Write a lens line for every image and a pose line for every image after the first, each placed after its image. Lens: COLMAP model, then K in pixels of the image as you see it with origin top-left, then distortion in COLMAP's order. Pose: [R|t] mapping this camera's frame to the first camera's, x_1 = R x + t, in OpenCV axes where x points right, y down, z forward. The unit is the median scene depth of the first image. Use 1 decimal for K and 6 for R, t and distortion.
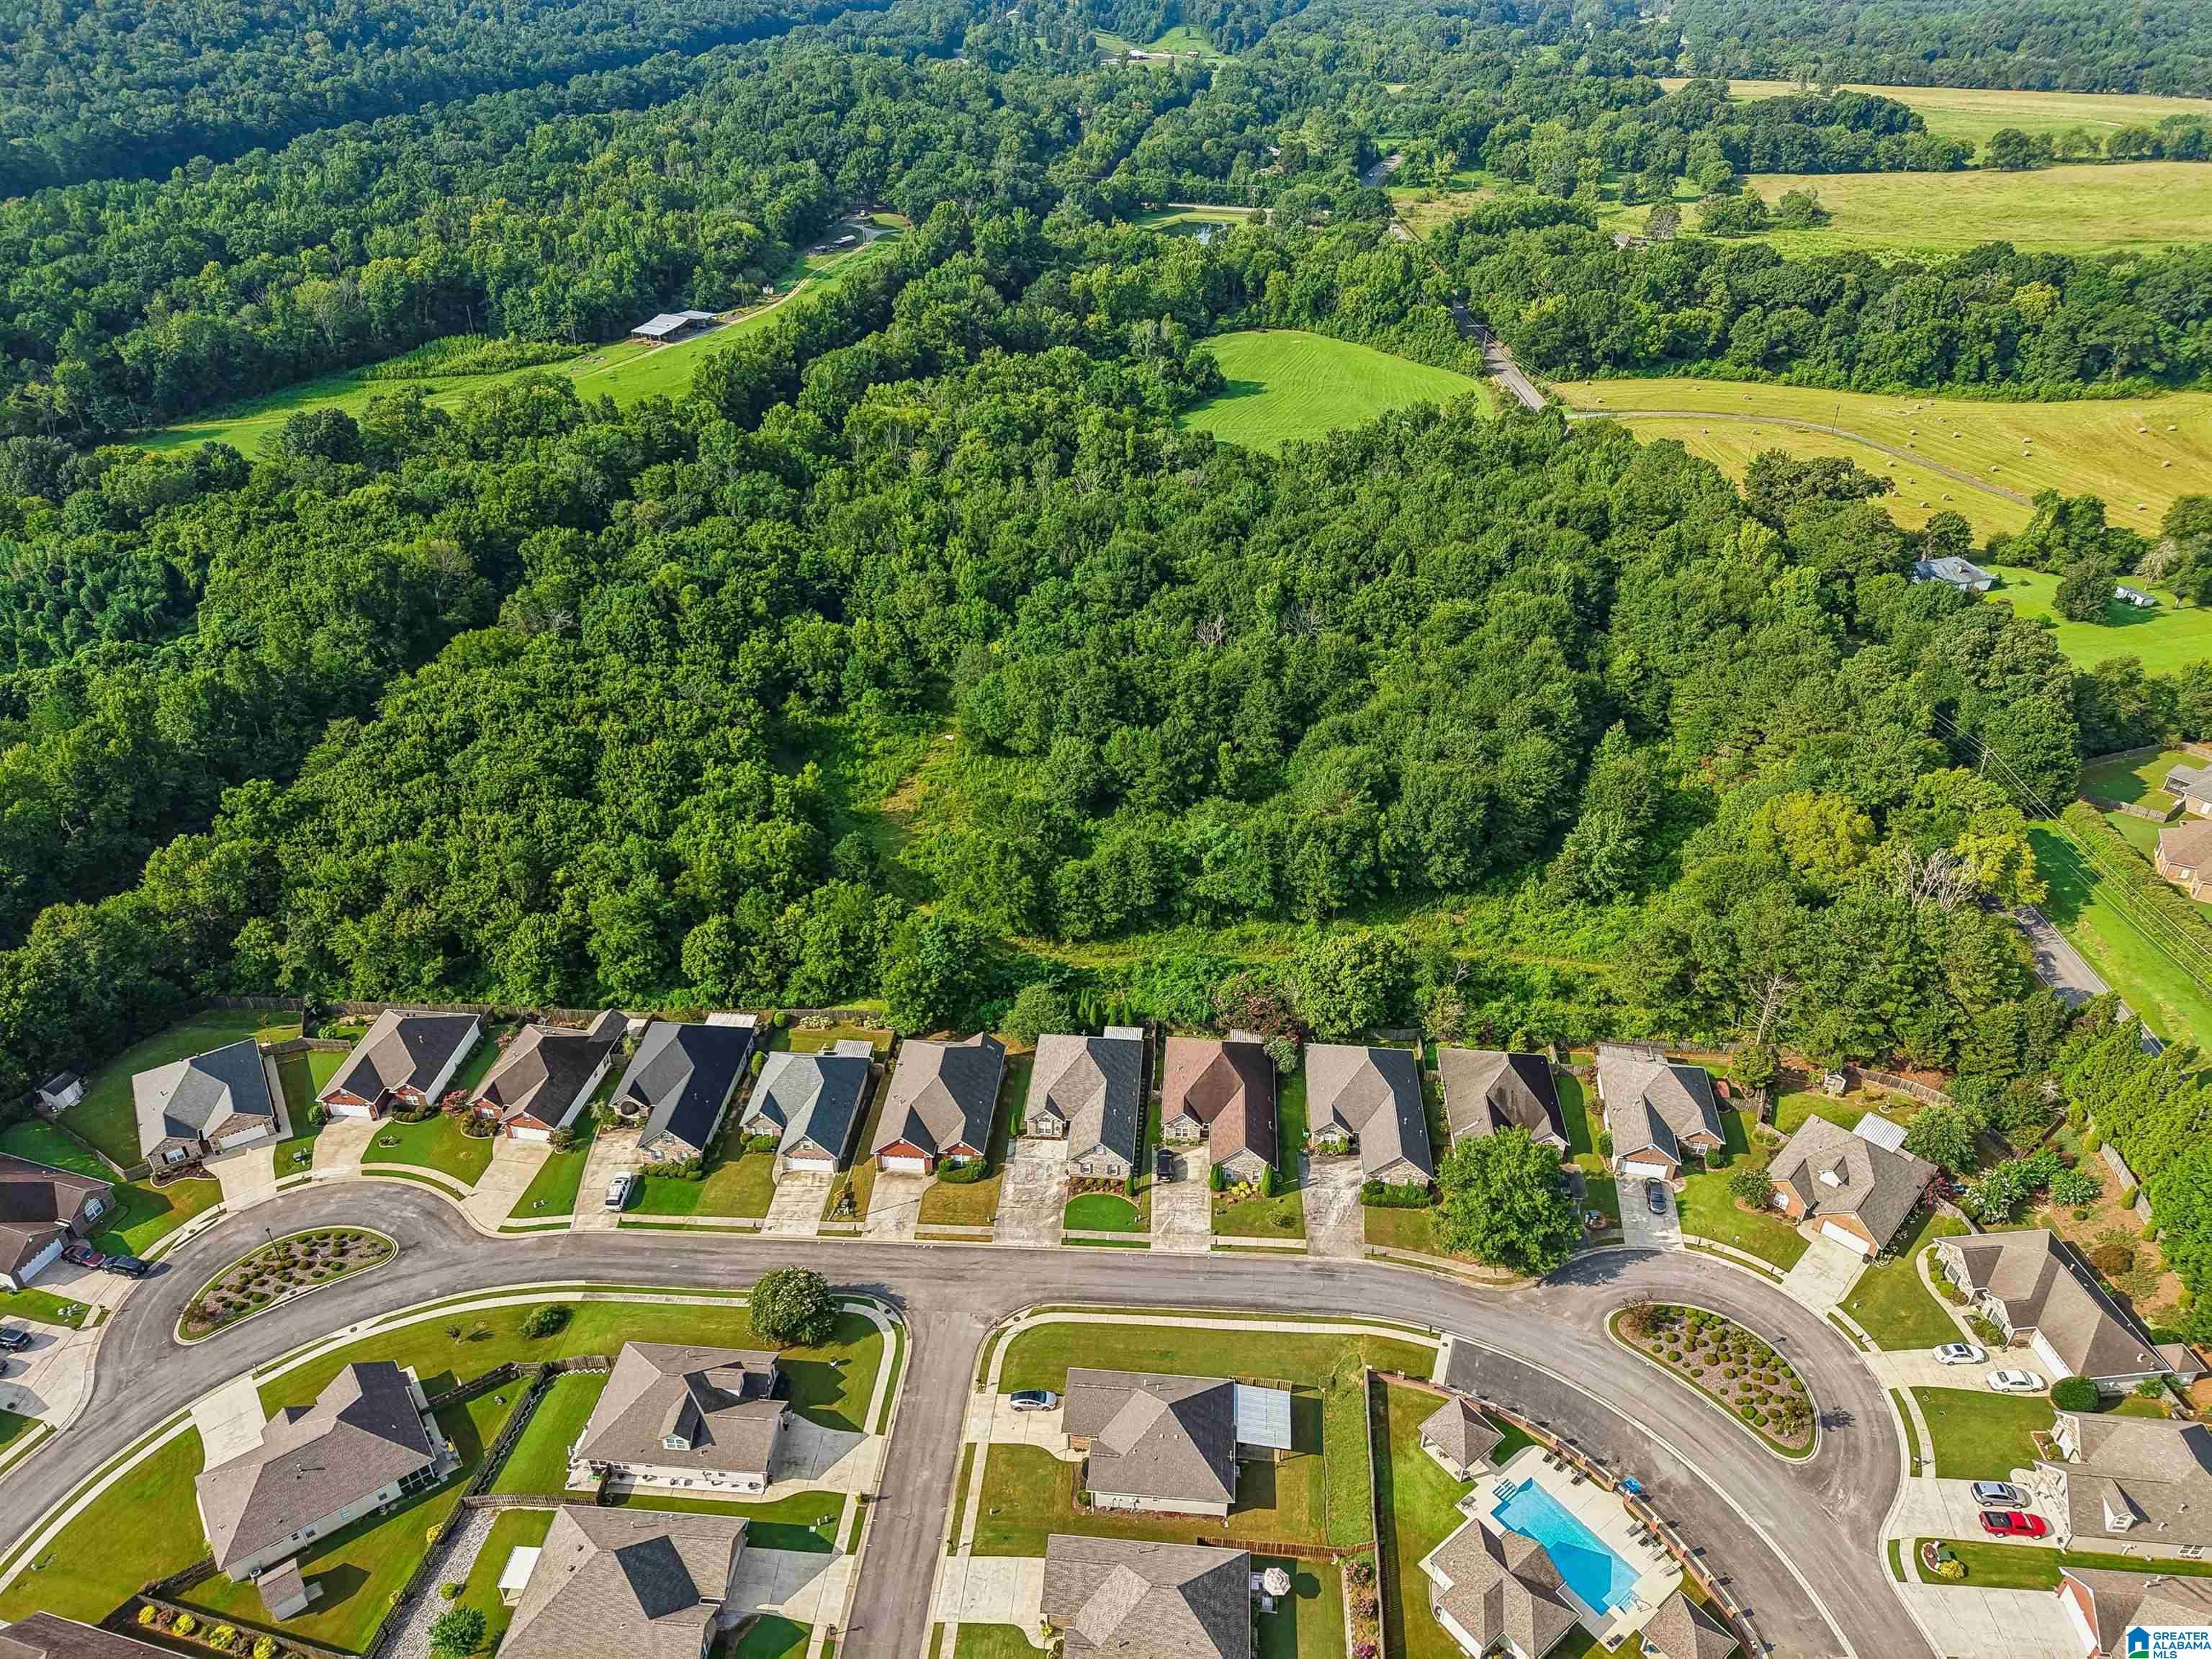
lens RADIAL K [[1484.6, 0, 1108.4], [0, 1484.6, 812.6], [0, 0, 1]] dist [0.009895, -0.005826]
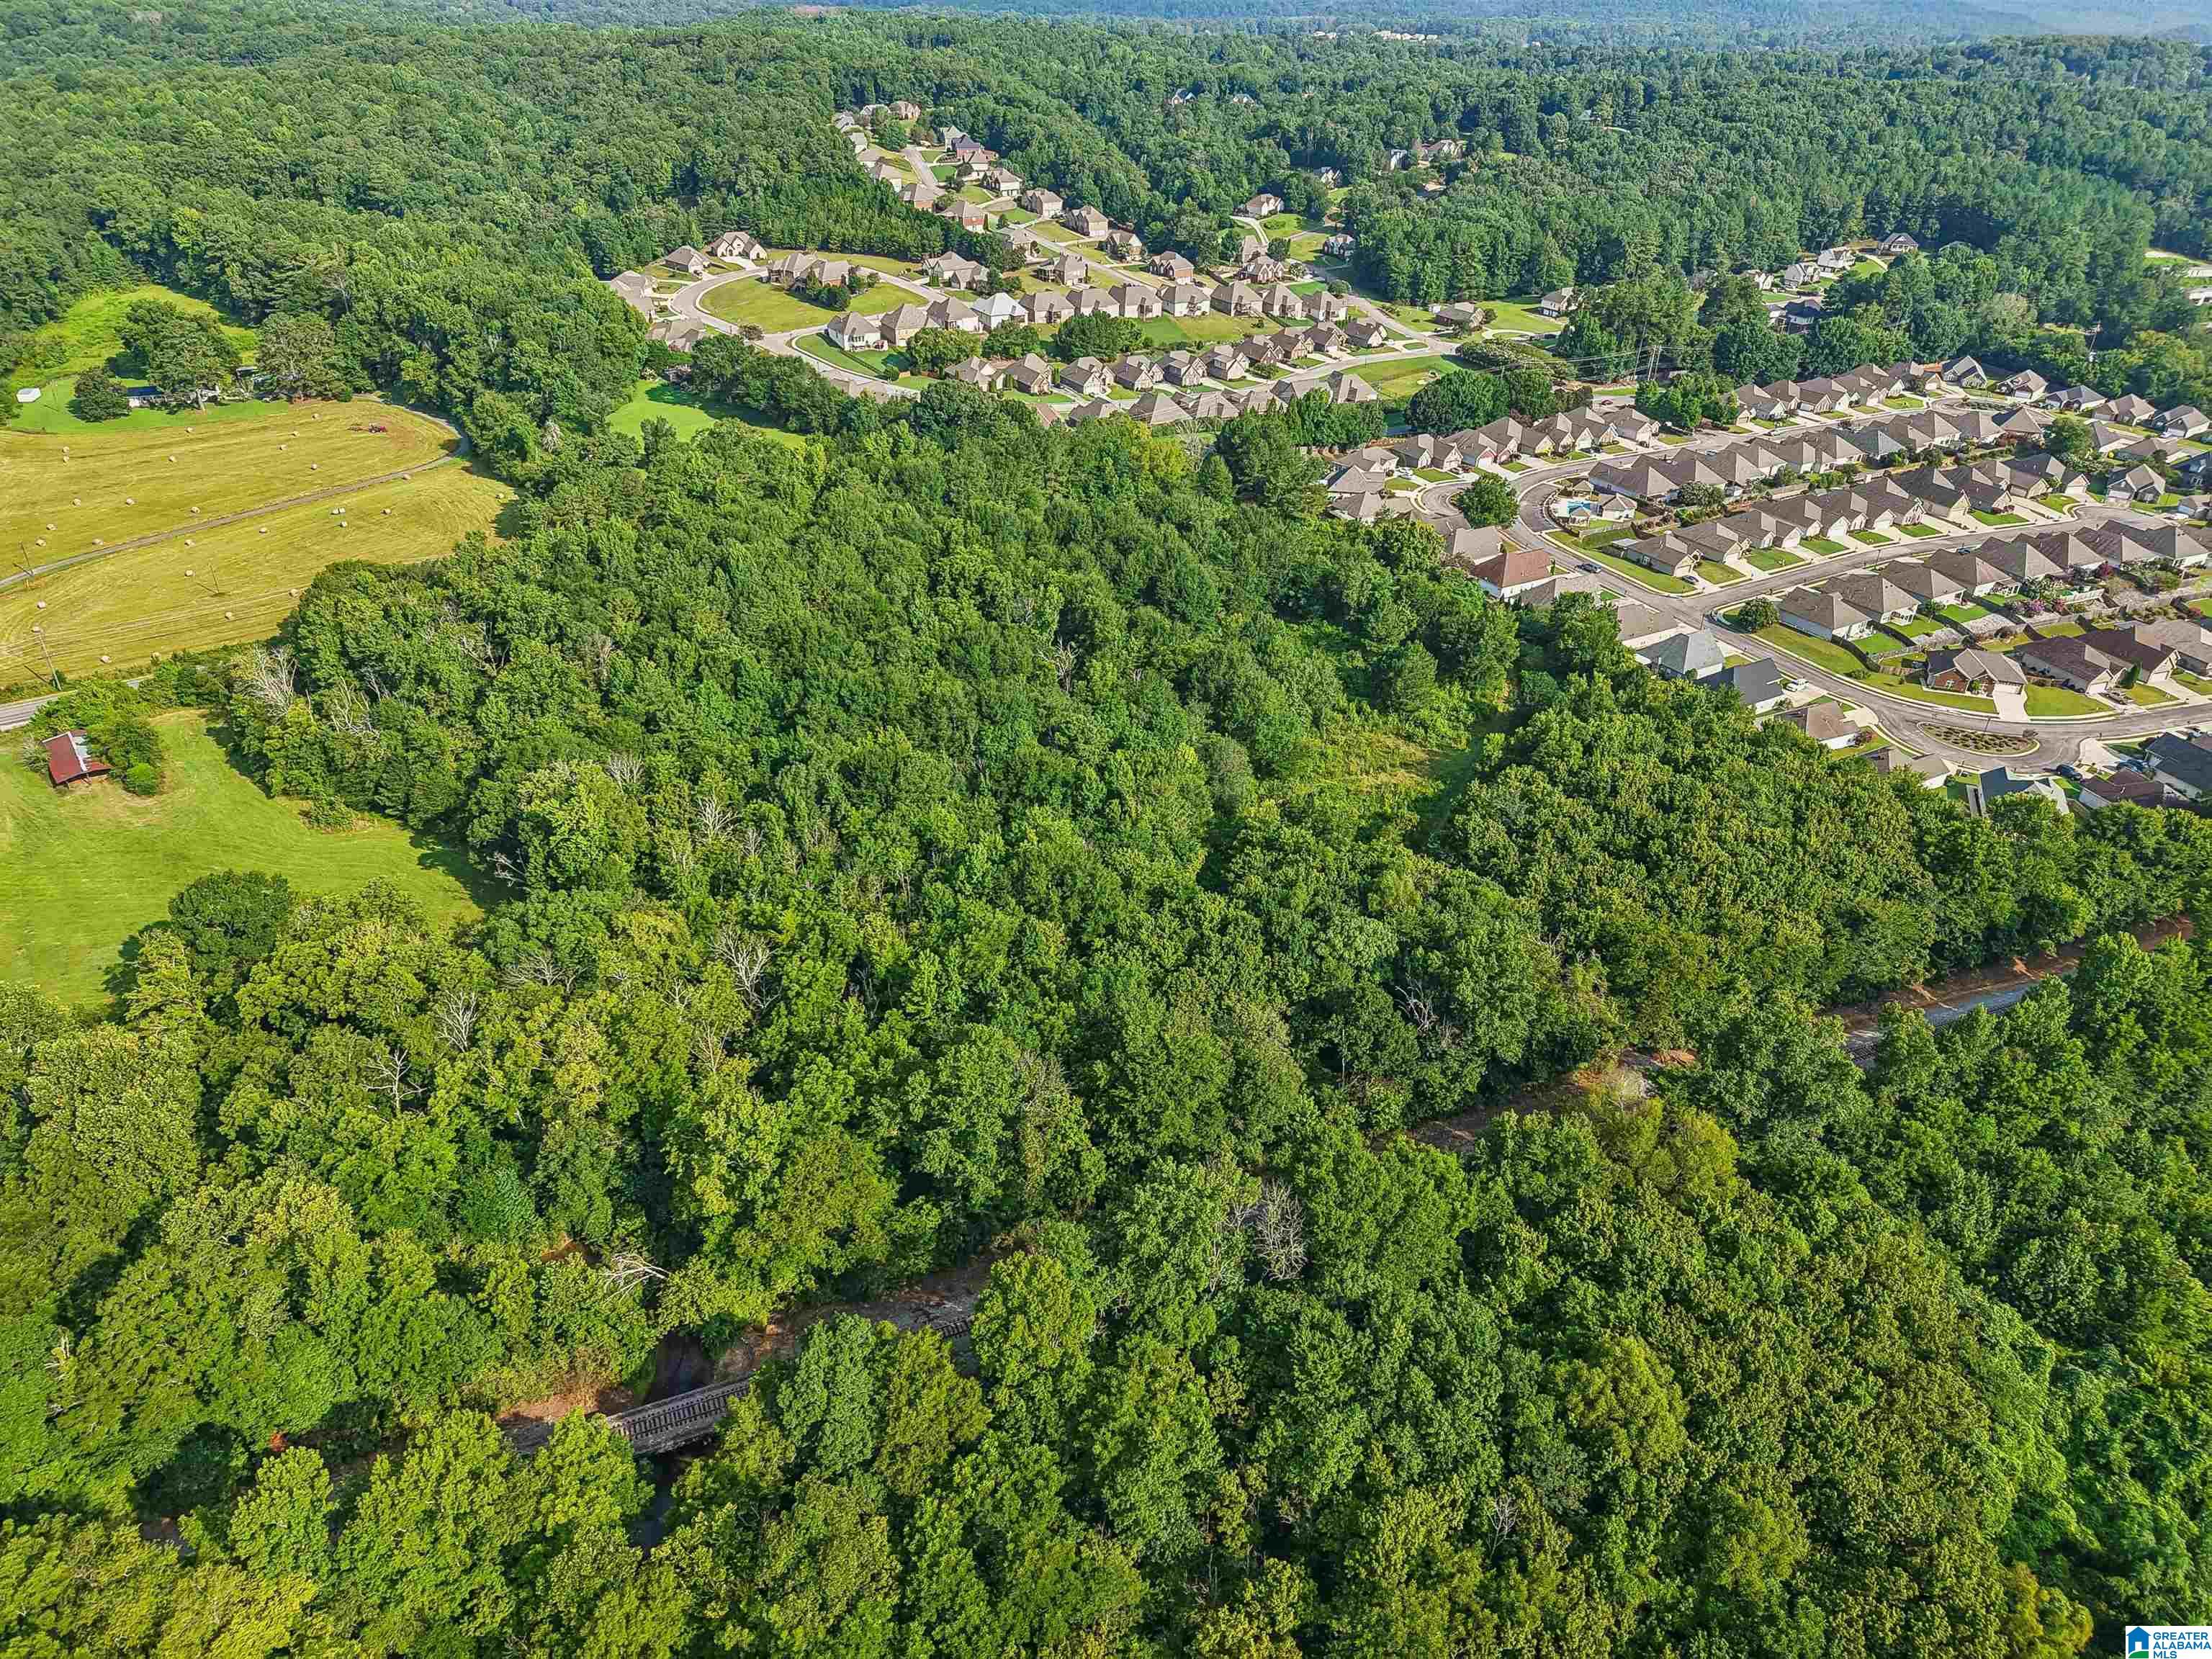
lens RADIAL K [[1484.6, 0, 1108.4], [0, 1484.6, 812.6], [0, 0, 1]] dist [0.009895, -0.005826]
pose [[-0.566876, -0.428459, 0.703615, -0.636832], [0.407214, 0.596723, 0.691446, -0.669592], [-0.716120, 0.678486, -0.163794, 1.066114]]
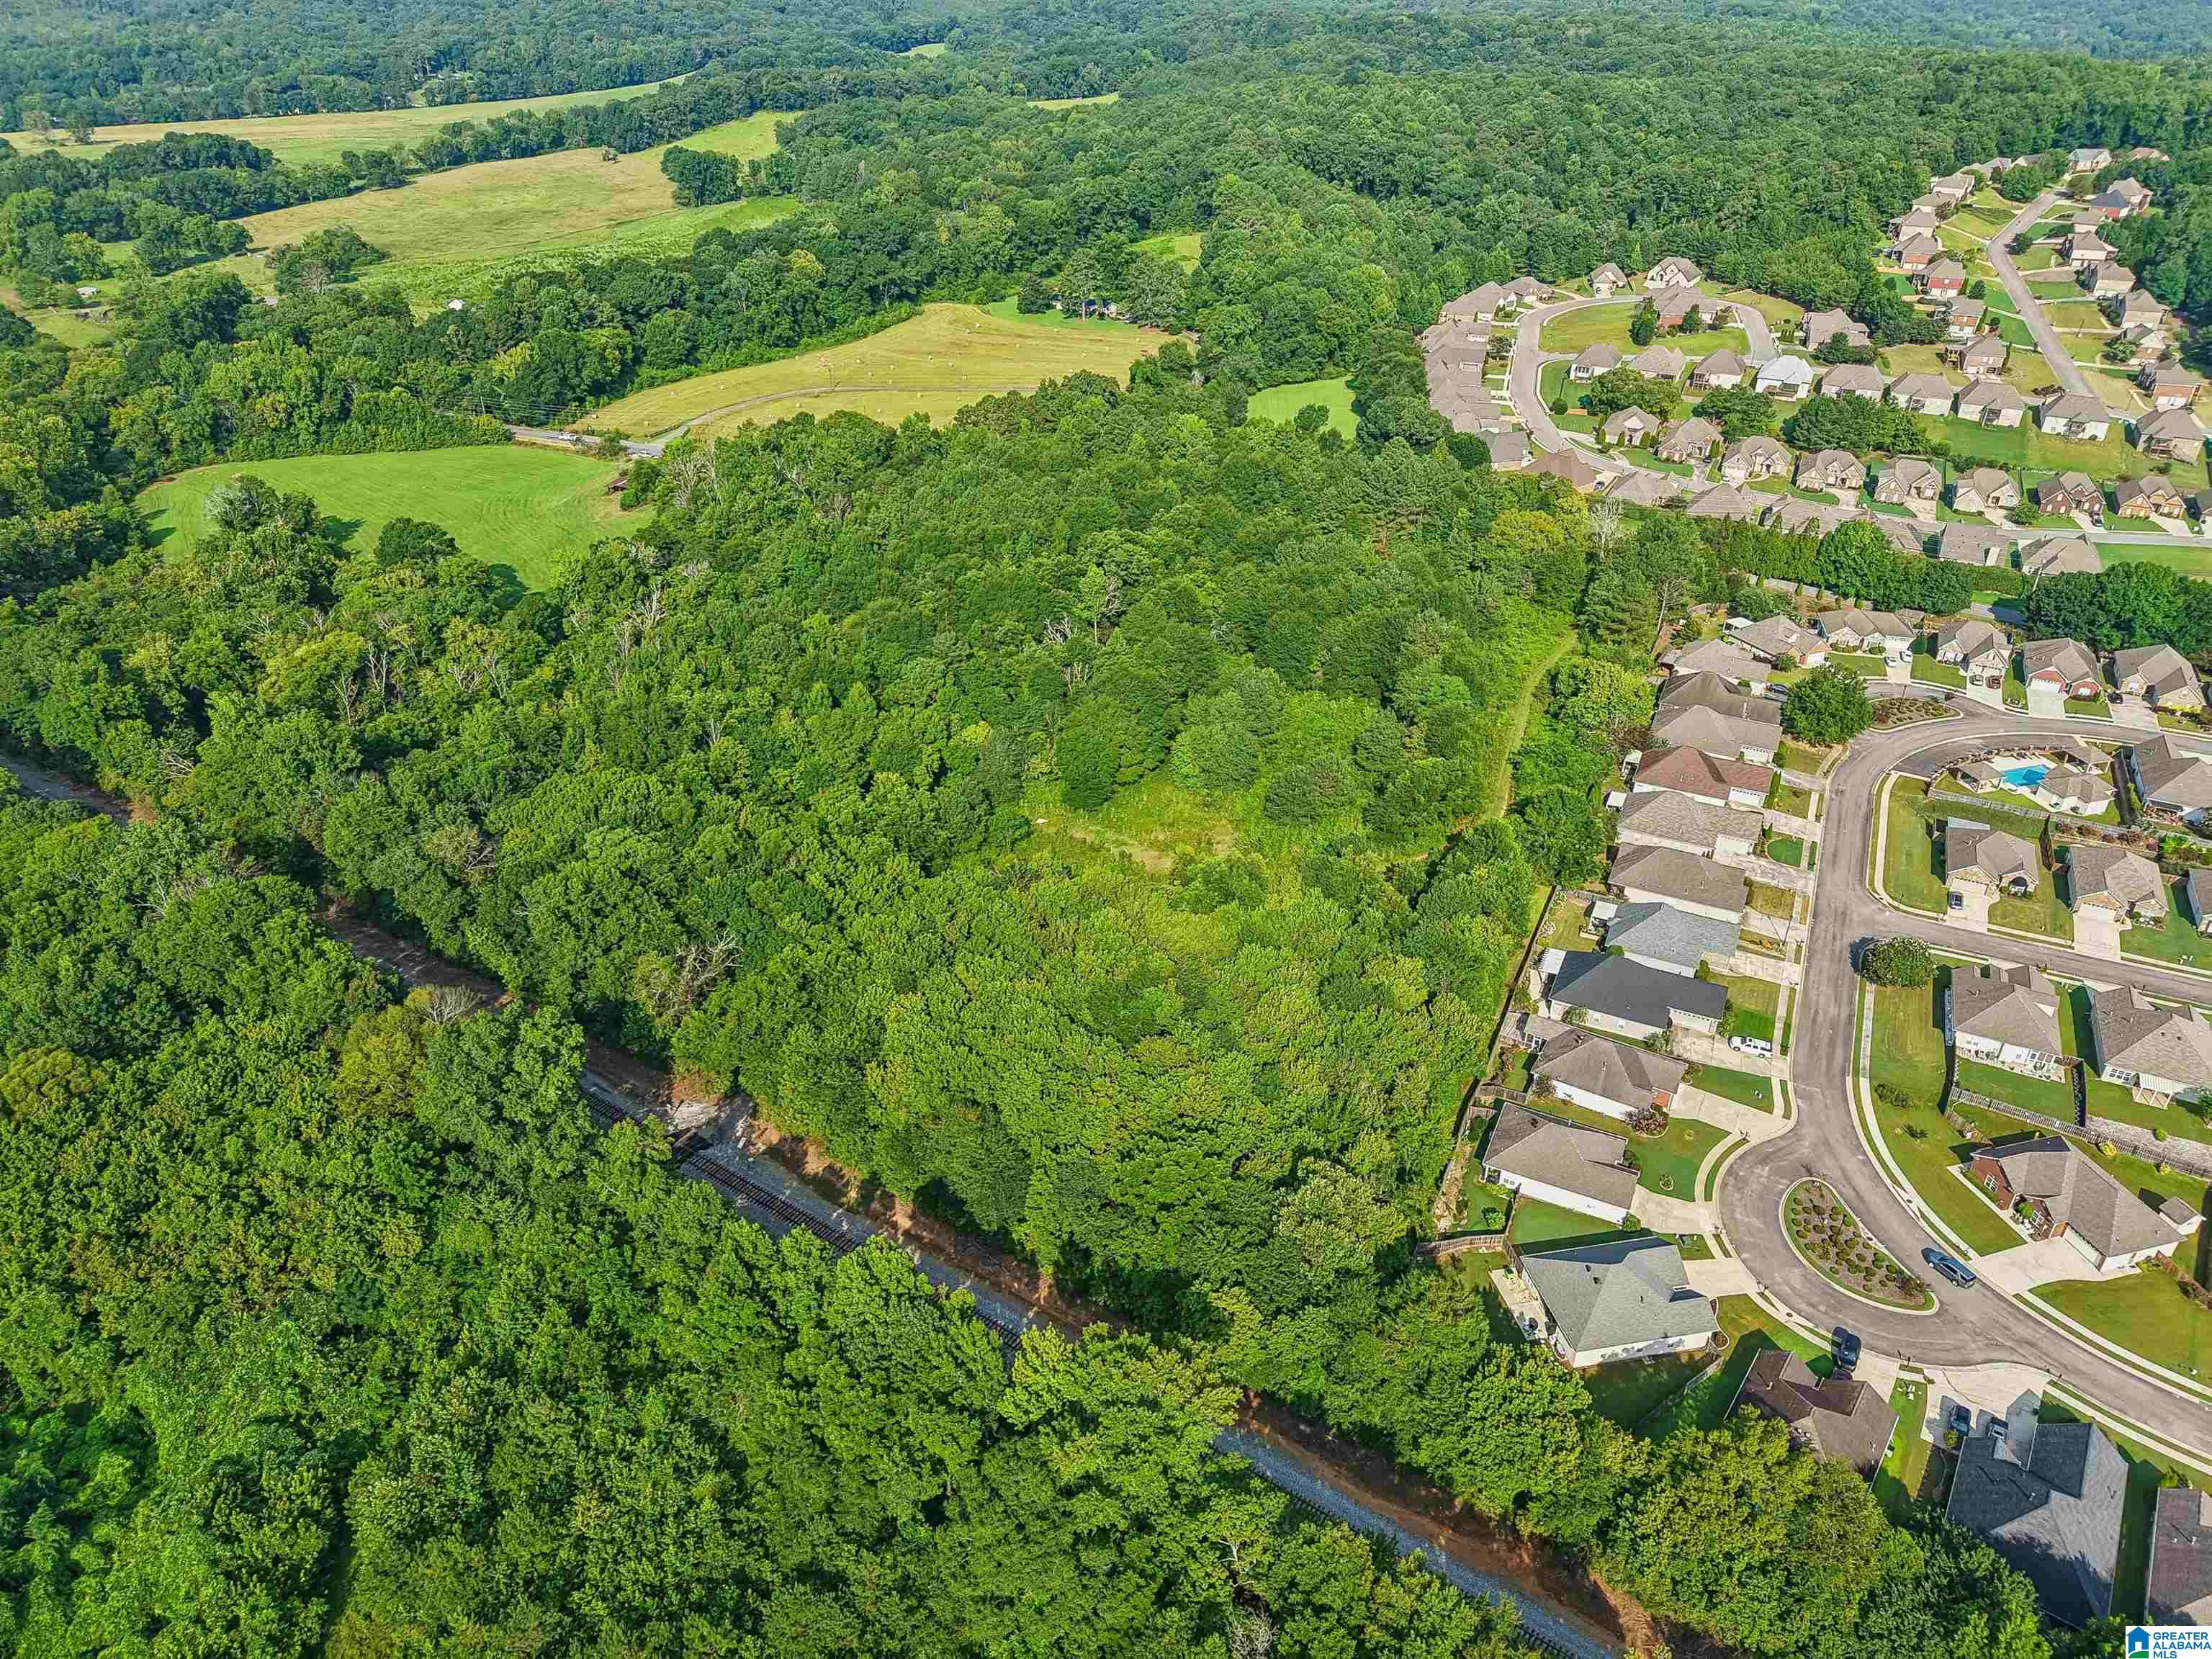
lens RADIAL K [[1484.6, 0, 1108.4], [0, 1484.6, 812.6], [0, 0, 1]] dist [0.009895, -0.005826]
pose [[0.365025, -0.469371, 0.804019, -0.736358], [0.479211, 0.835145, 0.269980, -0.250861], [-0.798194, 0.286745, 0.529777, 0.383303]]
